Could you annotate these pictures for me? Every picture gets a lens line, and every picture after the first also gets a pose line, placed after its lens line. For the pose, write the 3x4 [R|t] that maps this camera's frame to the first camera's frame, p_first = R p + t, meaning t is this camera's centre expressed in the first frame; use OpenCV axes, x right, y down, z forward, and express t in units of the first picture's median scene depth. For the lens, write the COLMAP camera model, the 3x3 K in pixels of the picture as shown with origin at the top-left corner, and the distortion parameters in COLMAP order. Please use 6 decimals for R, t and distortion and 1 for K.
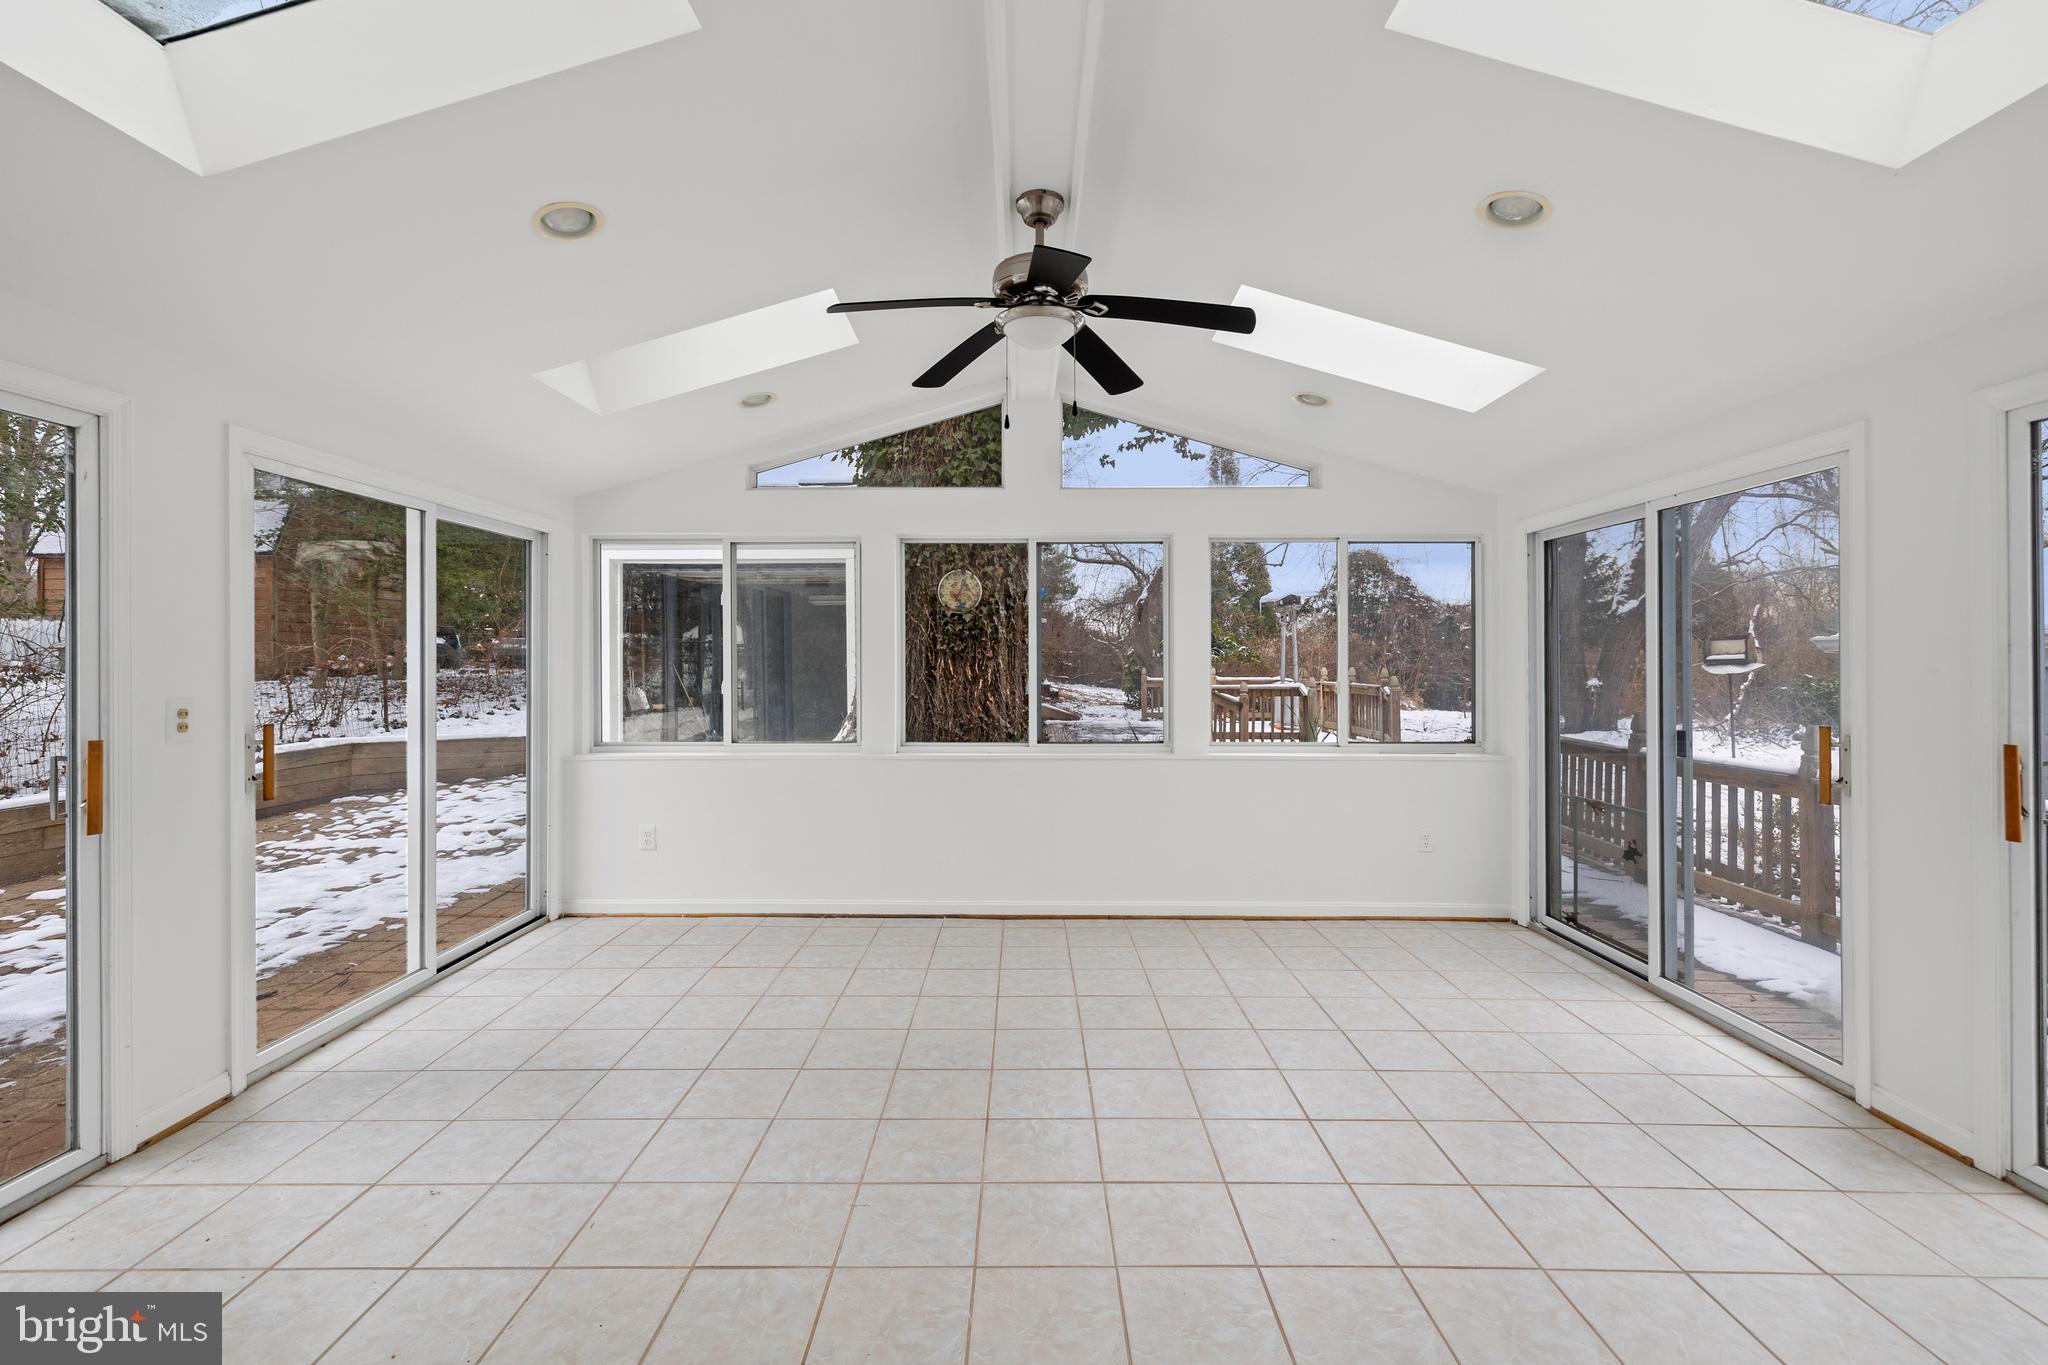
lens RADIAL K [[881.3, 0, 1021.7], [0, 881.3, 673.6], [0, 0, 1]] dist [-0.000138, 0.000555]
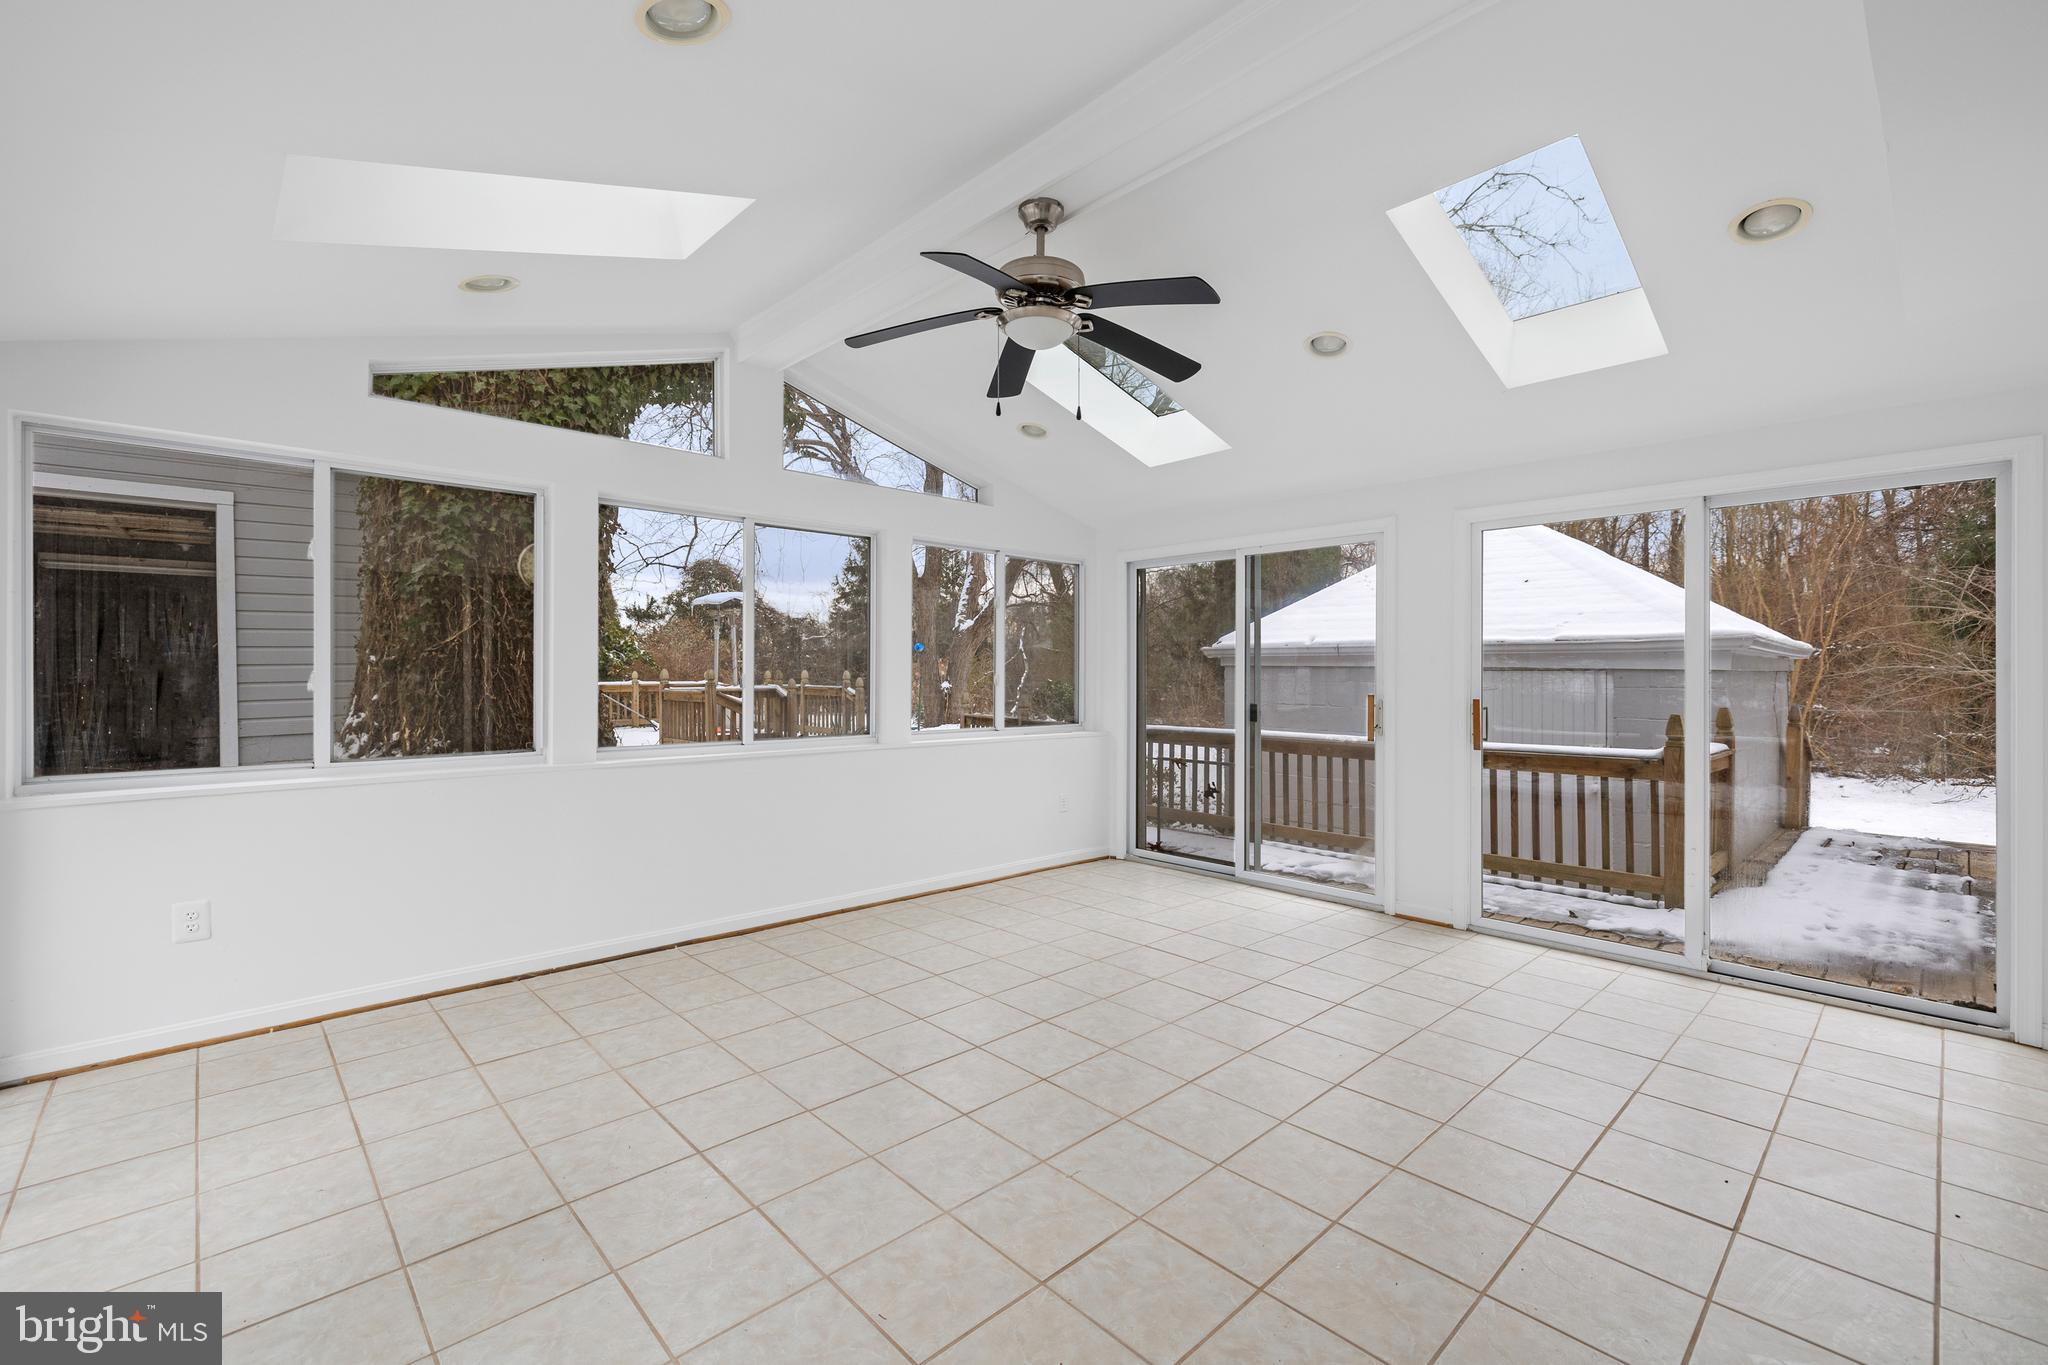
lens RADIAL K [[874.1, 0, 1024.0], [0, 874.1, 682.5], [0, 0, 1]] dist [0.001313, 0.000187]
pose [[0.723307, -0.002824, 0.690521, -0.450343], [0.002801, 0.999995, 0.001156, 0.019739], [-0.690521, 0.001098, 0.723312, 0.155197]]
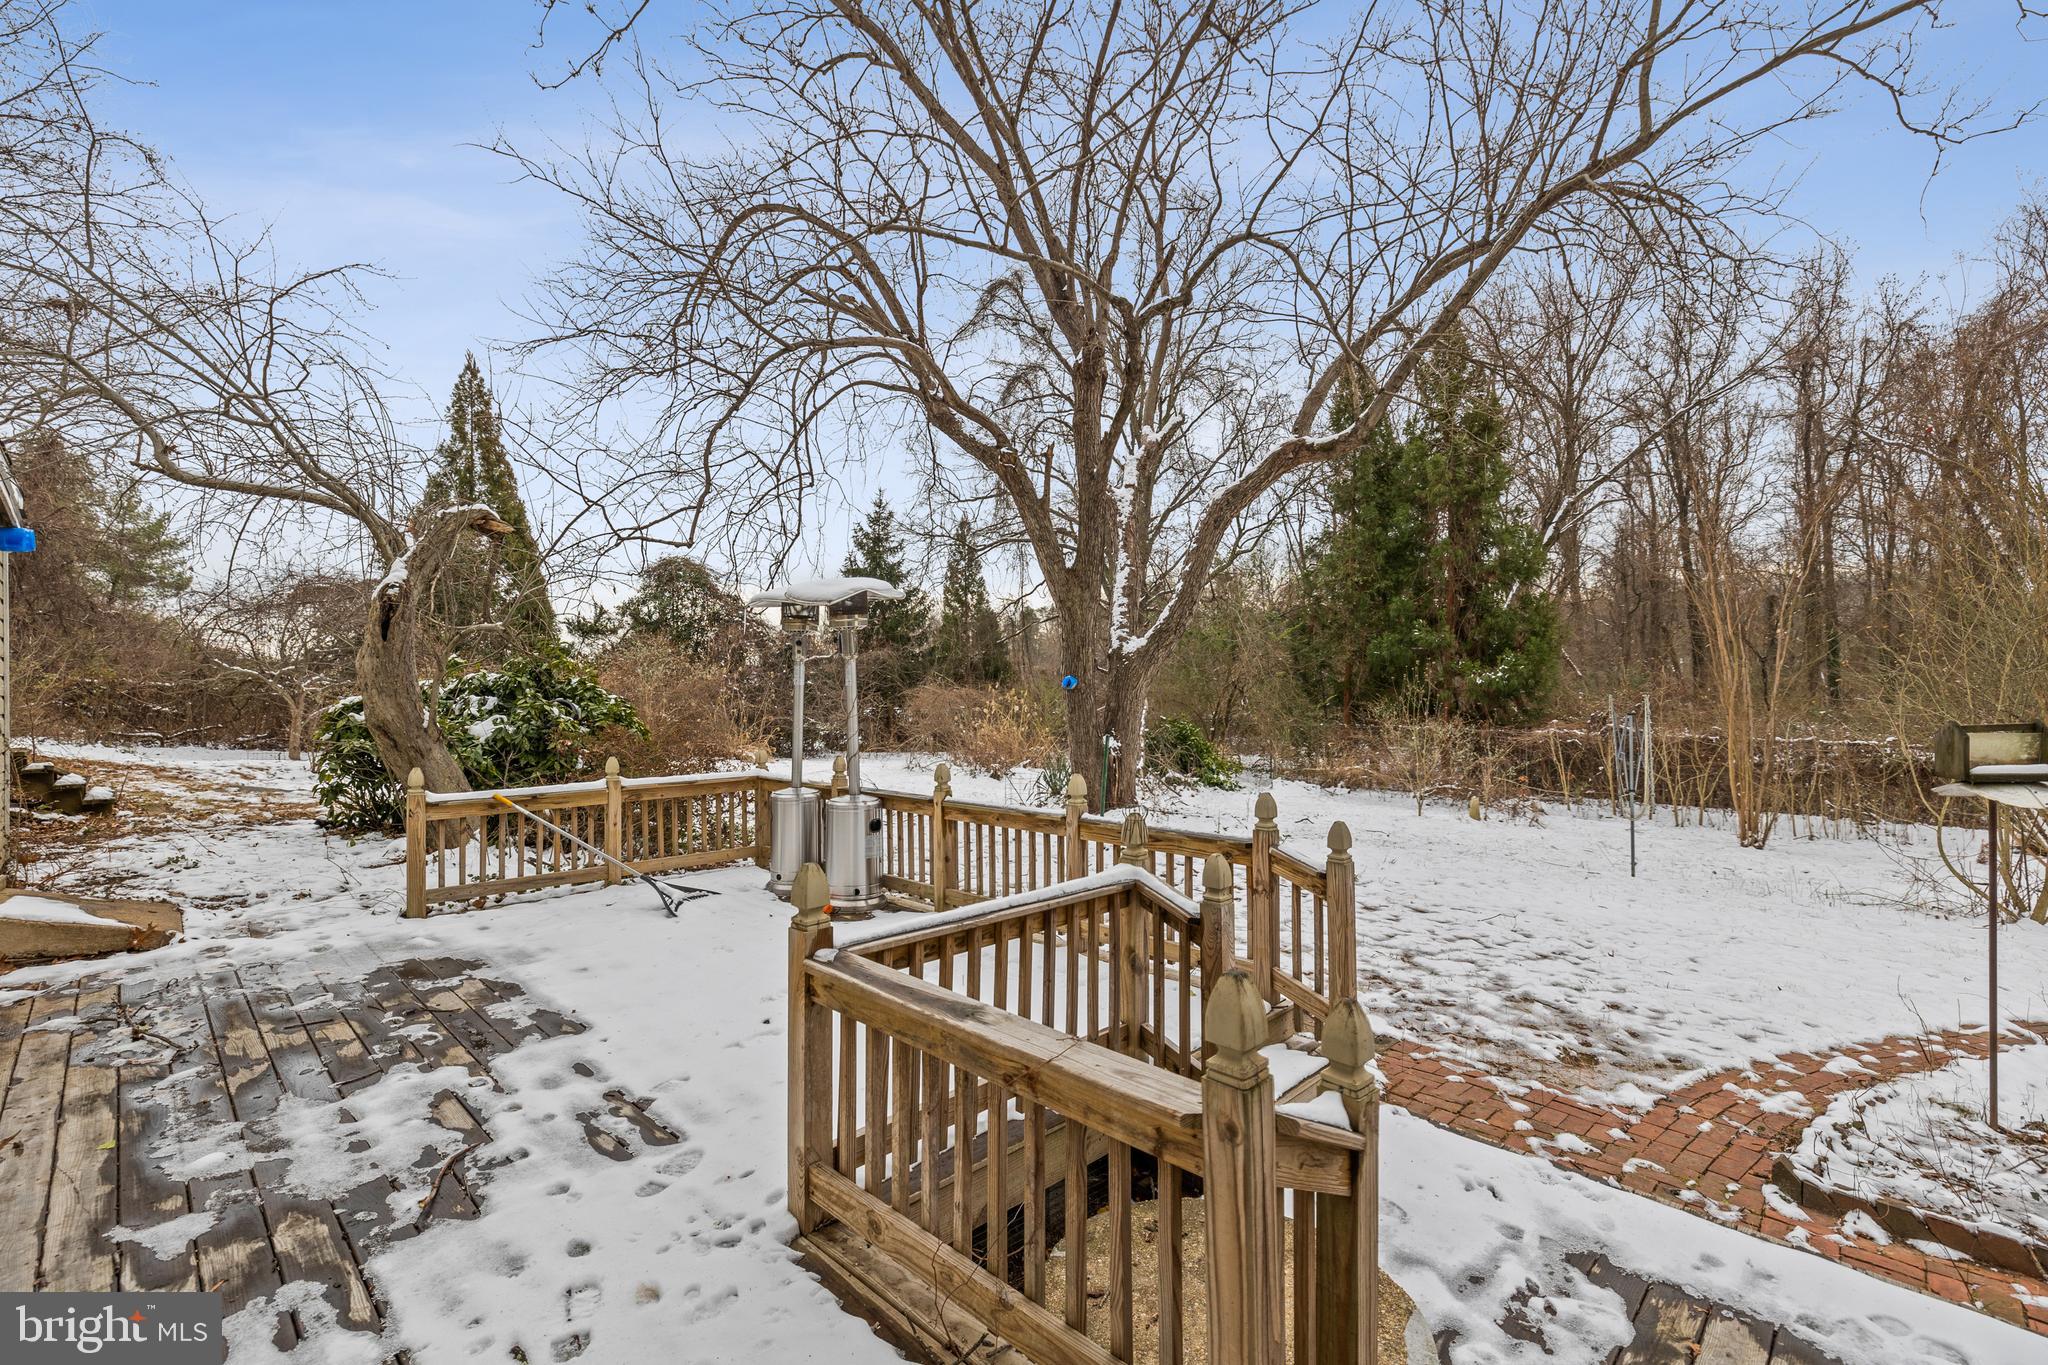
lens RADIAL K [[899.5, 0, 1024.0], [0, 899.5, 682.5], [0, 0, 1]] dist [0.001388, 0.000104]
pose [[0.689016, 0.003769, 0.724736, 0.150815], [0.009695, 0.999849, -0.014417, -0.122693], [-0.724681, 0.016960, 0.688876, 2.022804]]
